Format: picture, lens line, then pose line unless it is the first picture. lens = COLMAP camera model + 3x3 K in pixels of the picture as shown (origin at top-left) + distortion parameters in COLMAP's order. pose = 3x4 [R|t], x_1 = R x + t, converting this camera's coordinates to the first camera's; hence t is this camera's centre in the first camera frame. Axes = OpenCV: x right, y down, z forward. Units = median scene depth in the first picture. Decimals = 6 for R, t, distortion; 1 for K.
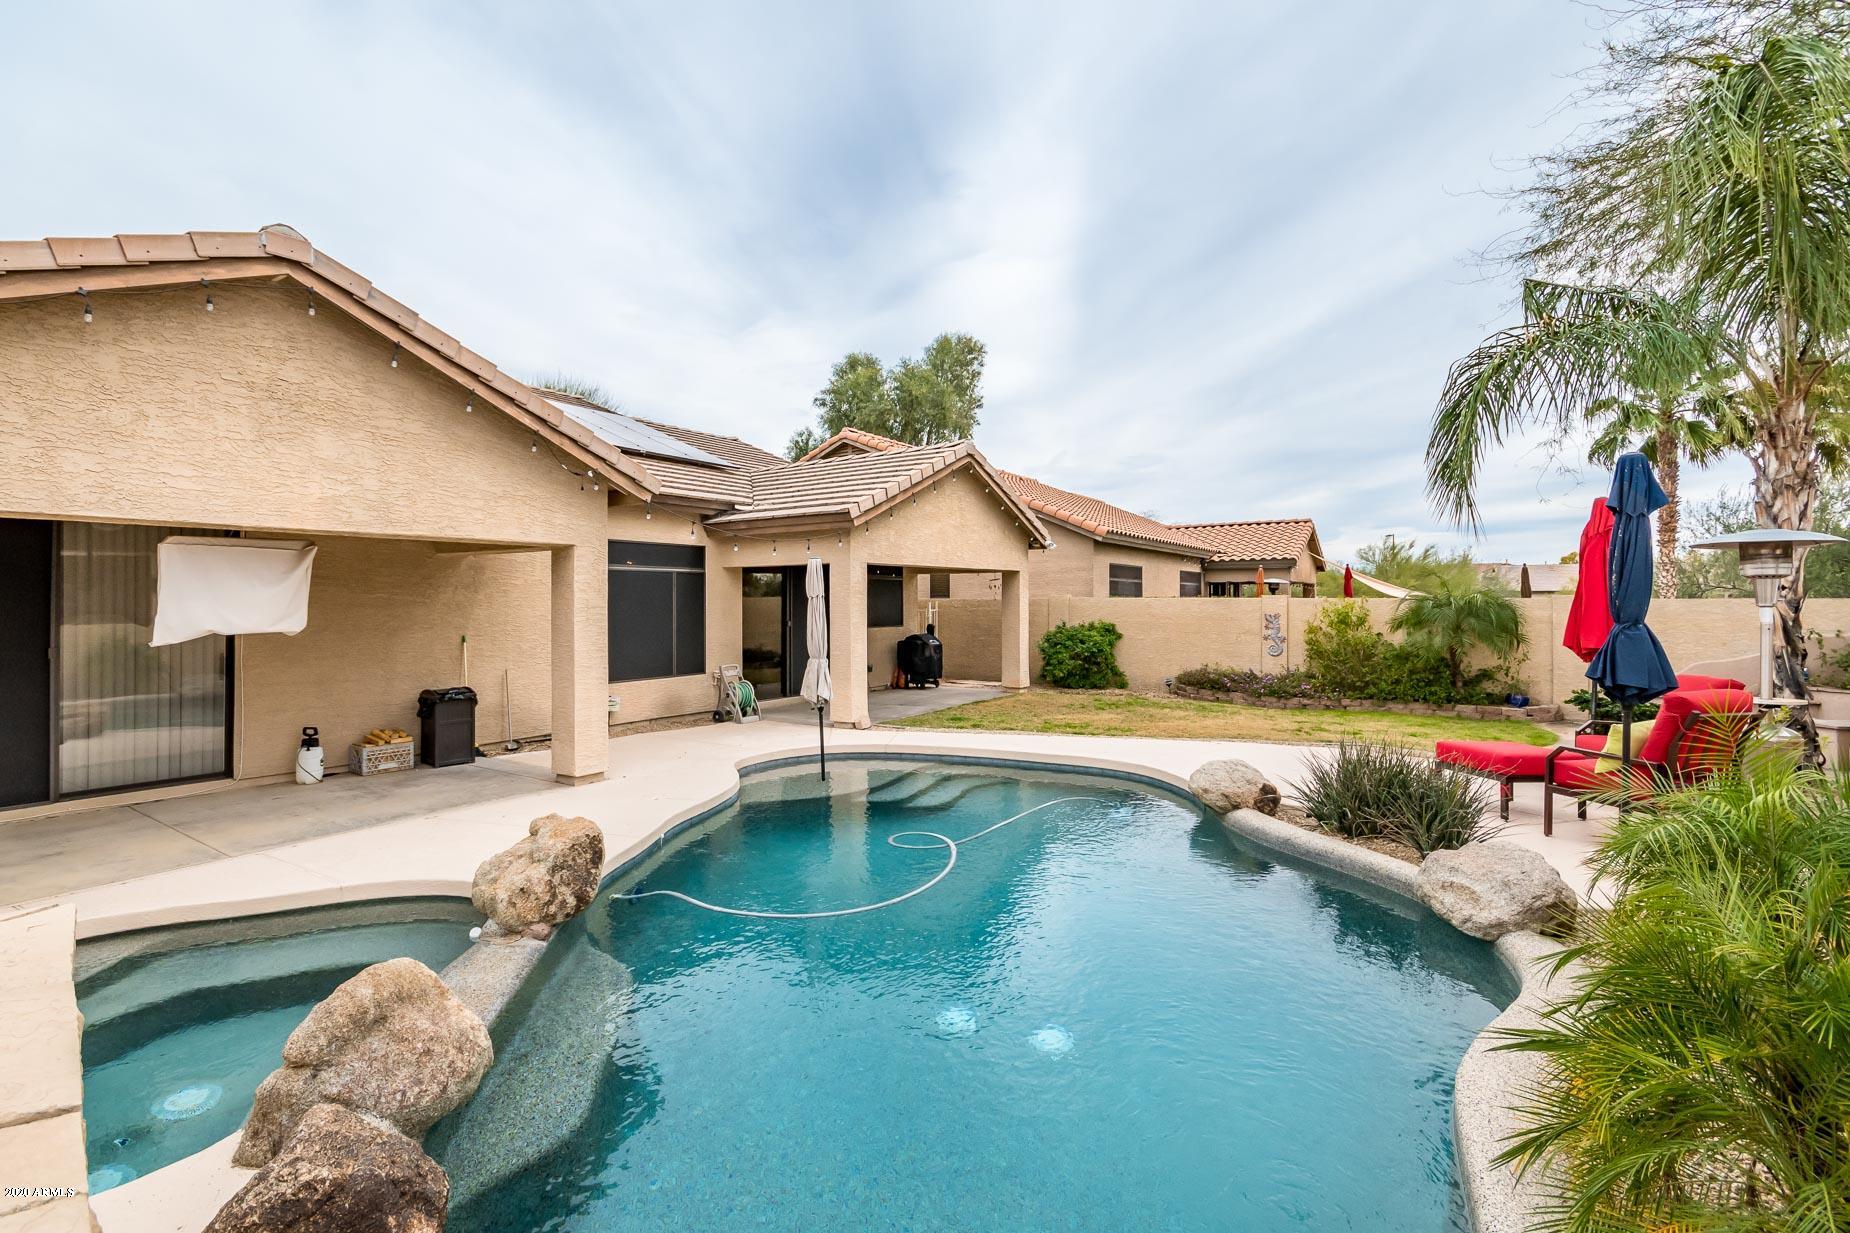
lens RADIAL K [[782.5, 0, 926.6], [0, 782.5, 611.3], [0, 0, 1]] dist [0.013618, 0.000366]
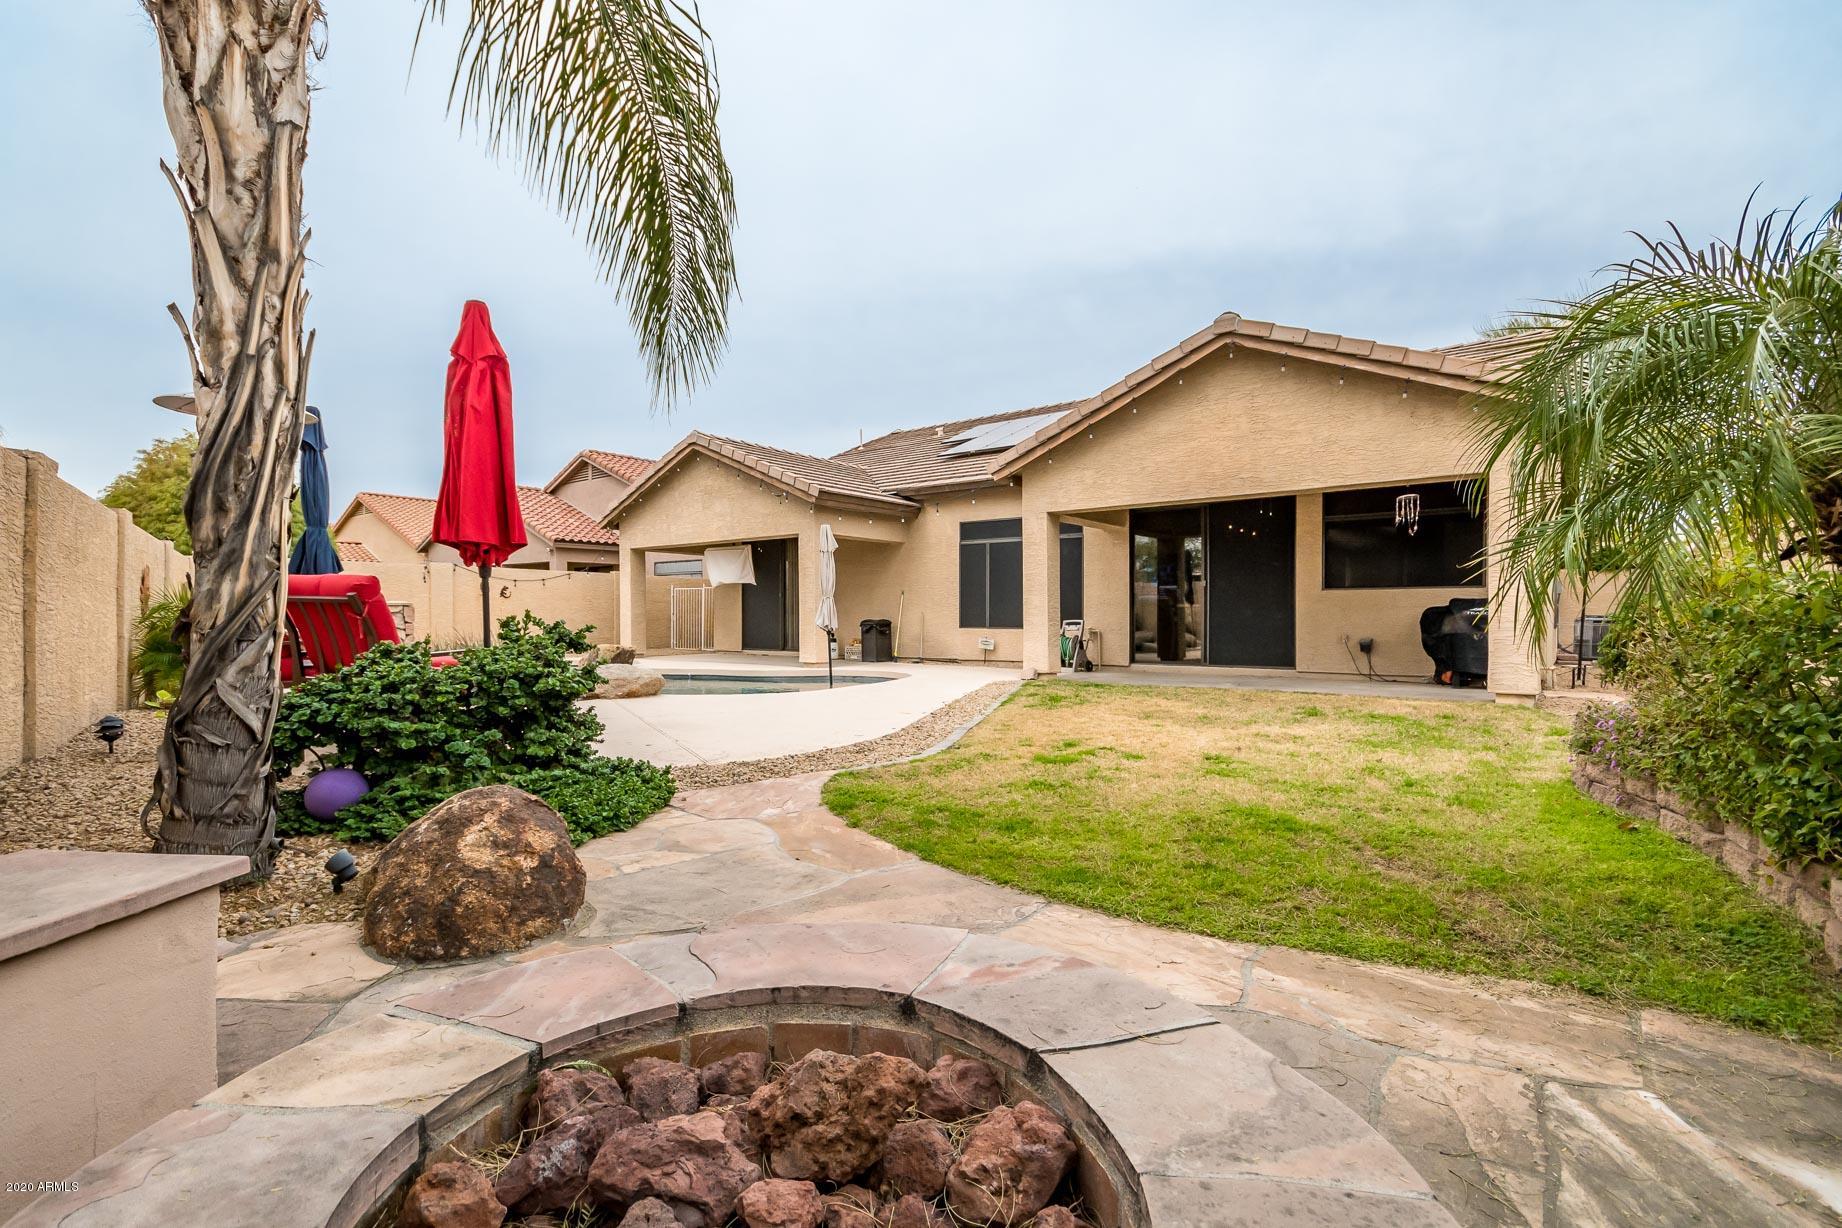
lens RADIAL K [[779.1, 0, 914.2], [0, 779.1, 614.9], [0, 0, 1]] dist [0.013618, 0.000366]
pose [[0.001967, 0.006968, -0.999974, 1.114232], [-0.003977, 0.999968, 0.006960, 0.072355], [0.999990, 0.003963, 0.001995, 1.054291]]
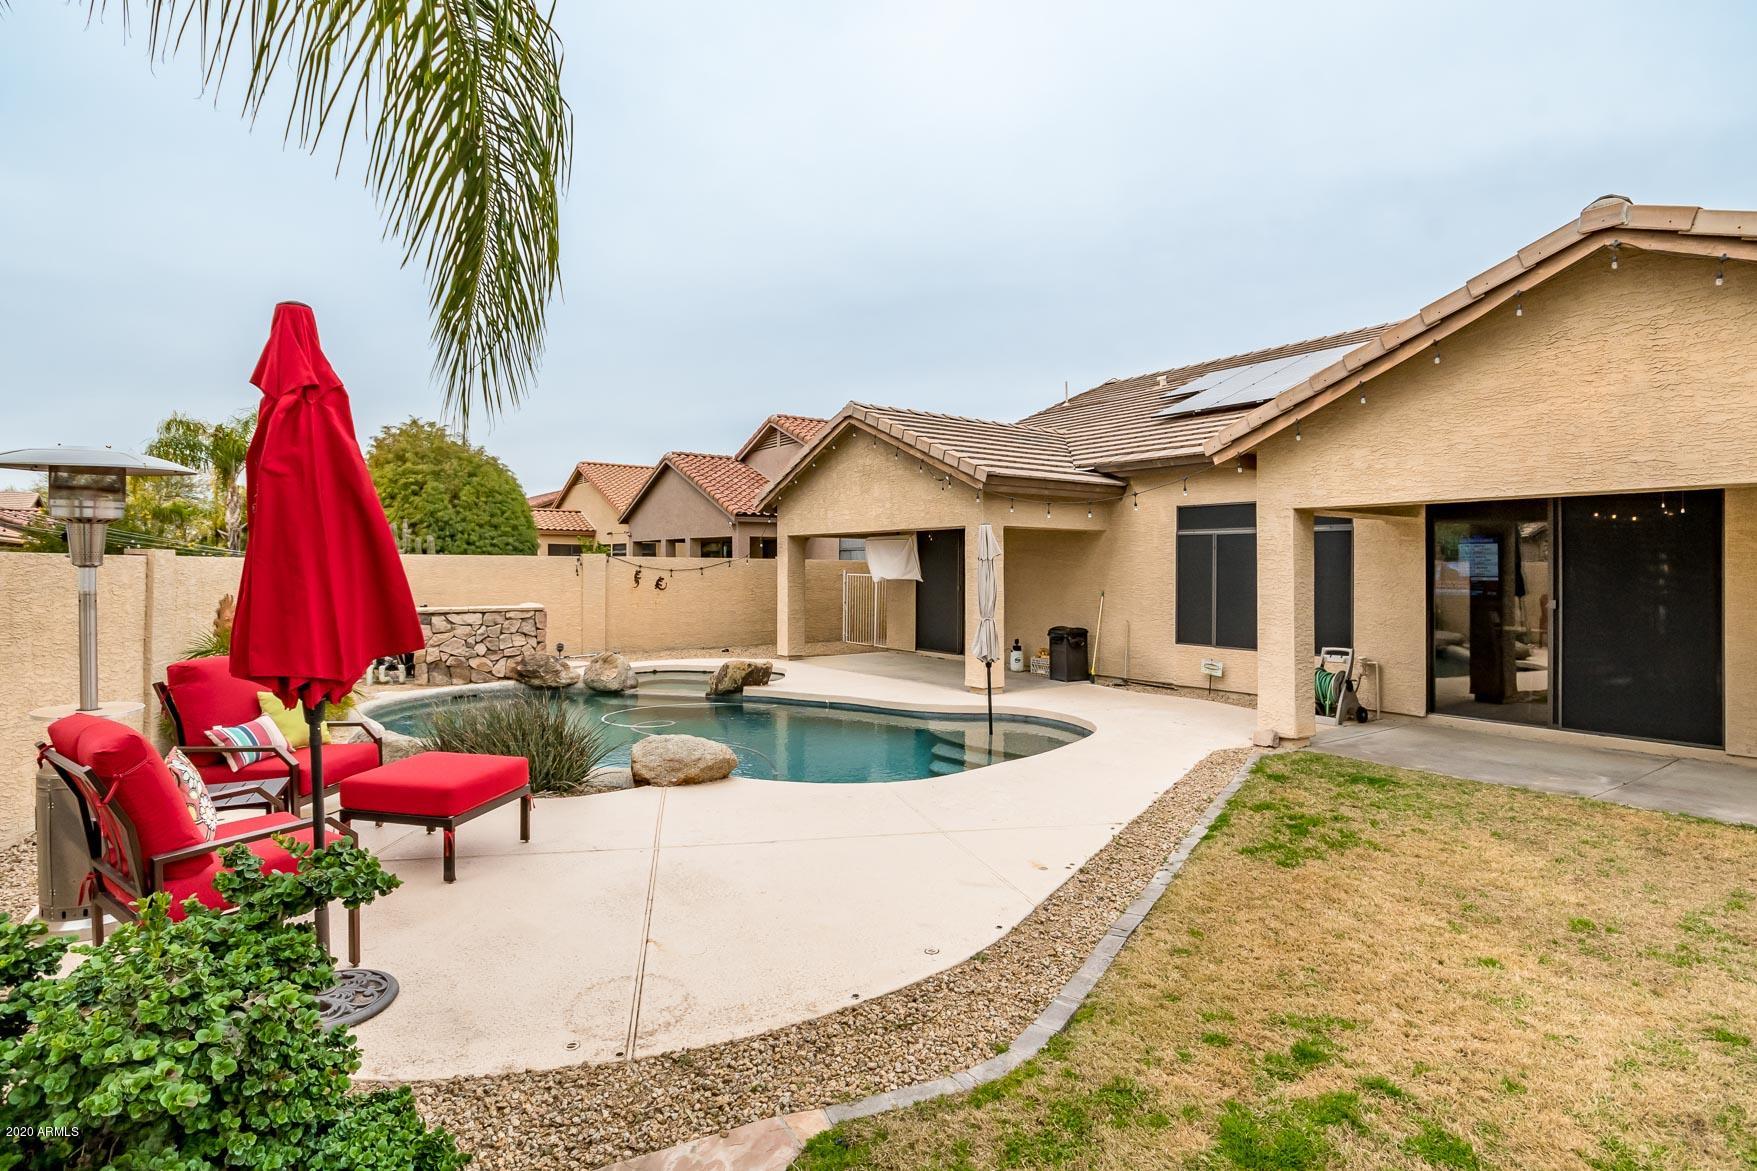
lens RADIAL K [[843.4, 0, 927.5], [0, 843.4, 559.0], [0, 0, 1]] dist [0.014208, -0.002321]
pose [[-0.257228, -0.005941, -0.966332, 0.892552], [-0.012905, 0.999913, -0.002712, -0.016210], [0.966264, 0.011773, -0.257283, 1.114311]]
